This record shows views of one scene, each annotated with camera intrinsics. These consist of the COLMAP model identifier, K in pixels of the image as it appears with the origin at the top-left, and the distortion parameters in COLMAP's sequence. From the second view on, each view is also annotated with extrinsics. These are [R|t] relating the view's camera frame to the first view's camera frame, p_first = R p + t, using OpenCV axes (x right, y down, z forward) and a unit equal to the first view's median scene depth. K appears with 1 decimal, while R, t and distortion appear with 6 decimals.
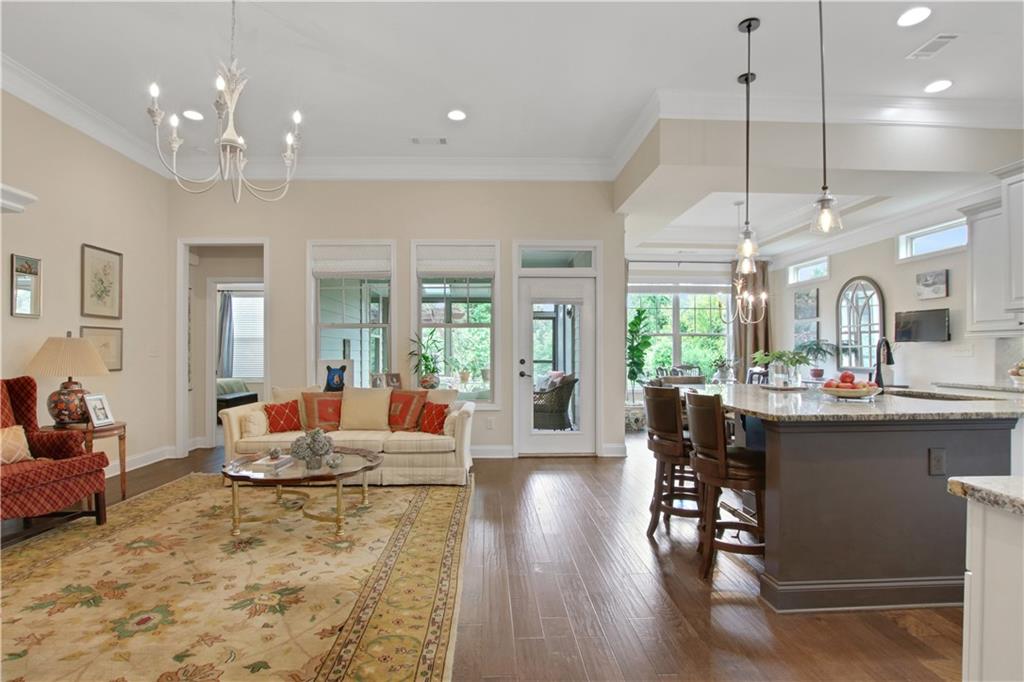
lens RADIAL K [[497.3, 0, 503.8], [0, 497.3, 349.4], [0, 0, 1]] dist [-0.038450, 0.005808]
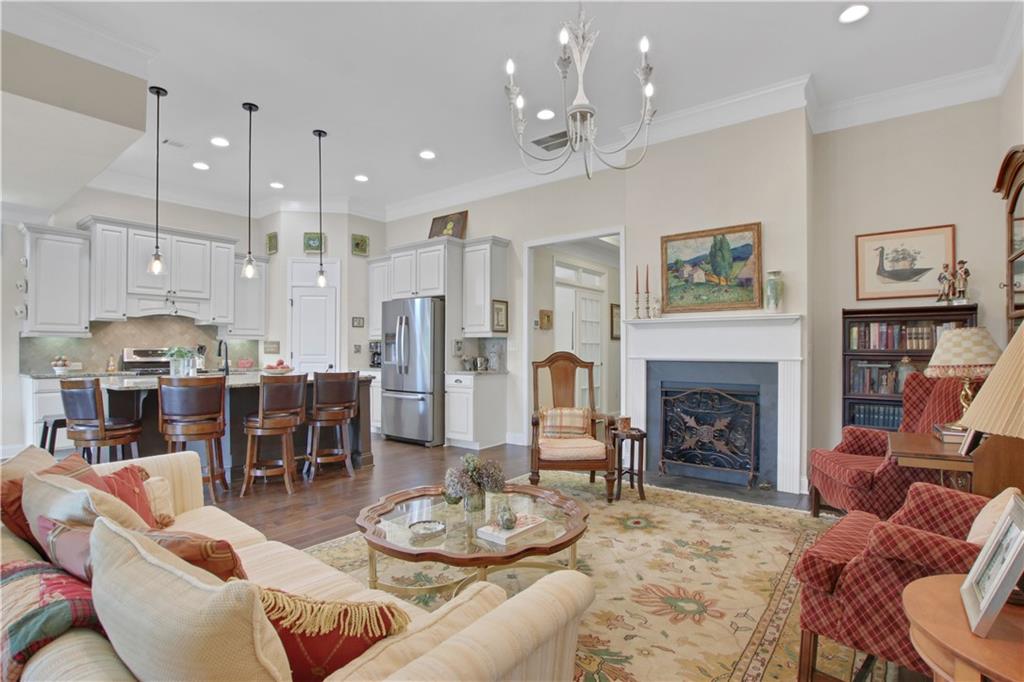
lens RADIAL K [[511.0, 0, 509.3], [0, 511.0, 348.8], [0, 0, 1]] dist [-0.030595, 0.003890]
pose [[-0.771729, 0.002230, 0.635947, -0.699838], [-0.002031, 0.999980, -0.005971, 0.011257], [-0.635948, -0.005899, -0.771709, 1.192645]]
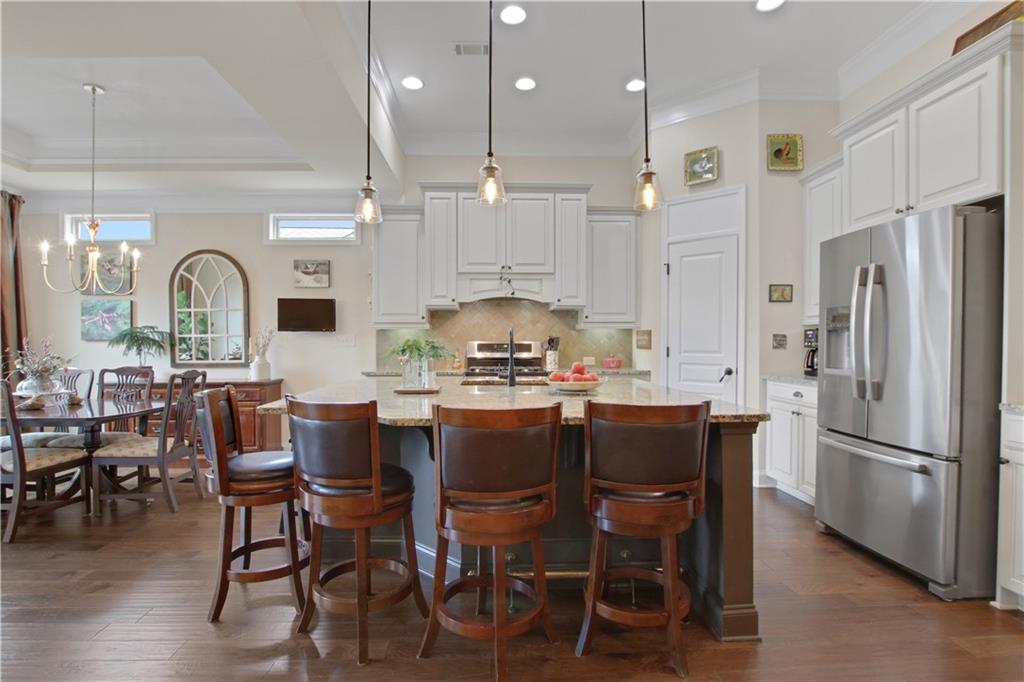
lens RADIAL K [[511.0, 0, 498.6], [0, 511.0, 350.0], [0, 0, 1]] dist [-0.030595, 0.003890]
pose [[-0.000643, -0.015851, 0.999874, -0.166321], [-0.002383, 0.999872, 0.015849, 0.004478], [-0.999997, -0.002372, -0.000681, 0.724585]]
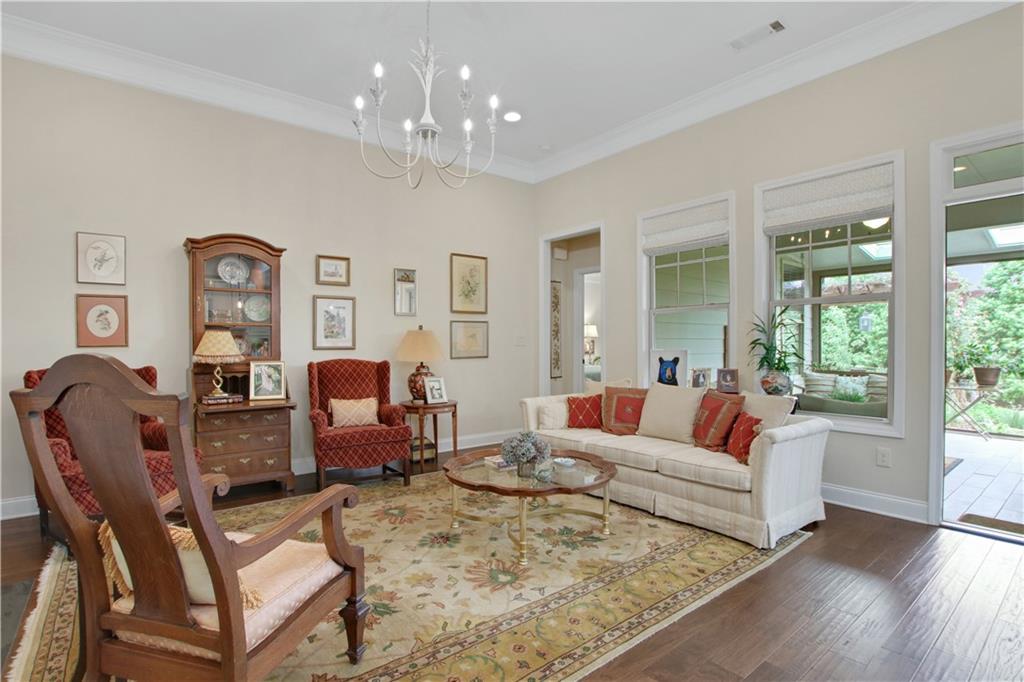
lens RADIAL K [[497.3, 0, 510.4], [0, 497.3, 349.8], [0, 0, 1]] dist [-0.038450, 0.005808]
pose [[0.598369, 0.010636, -0.801150, 0.207044], [0.007290, 0.999798, 0.018717, 0.002818], [0.801188, -0.017040, 0.598170, 0.330732]]
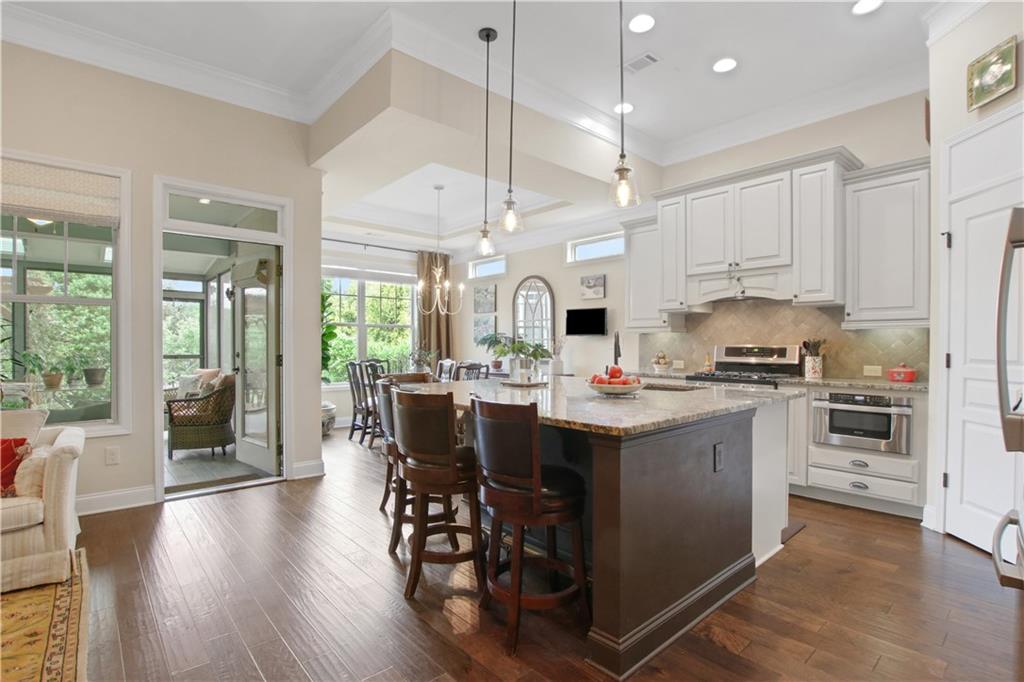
lens RADIAL K [[497.3, 0, 504.8], [0, 497.3, 347.7], [0, 0, 1]] dist [-0.038450, 0.005808]
pose [[0.776709, -0.002469, 0.629855, -0.032846], [-0.004867, 0.999939, 0.009922, 0.001679], [-0.629841, -0.010772, 0.776650, 0.241078]]
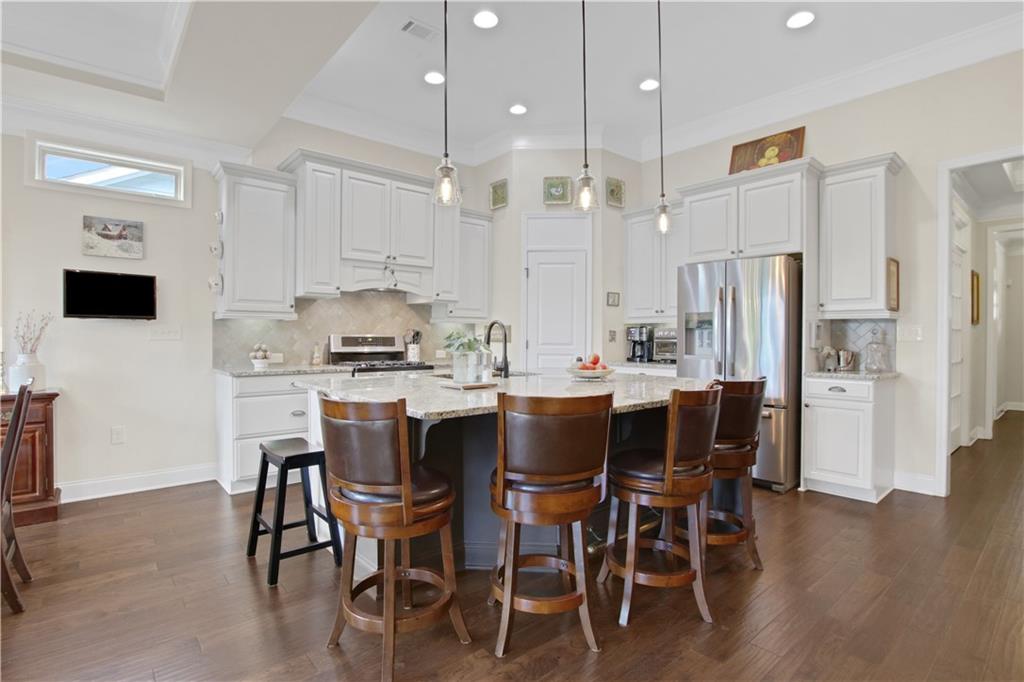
lens RADIAL K [[509.2, 0, 504.9], [0, 509.2, 336.9], [0, 0, 1]] dist [-0.032900, 0.004170]
pose [[-0.623599, -0.003578, 0.781736, -0.032274], [-0.006553, 0.999978, -0.000650, 0.007130], [-0.781717, -0.005528, -0.623609, 1.170216]]
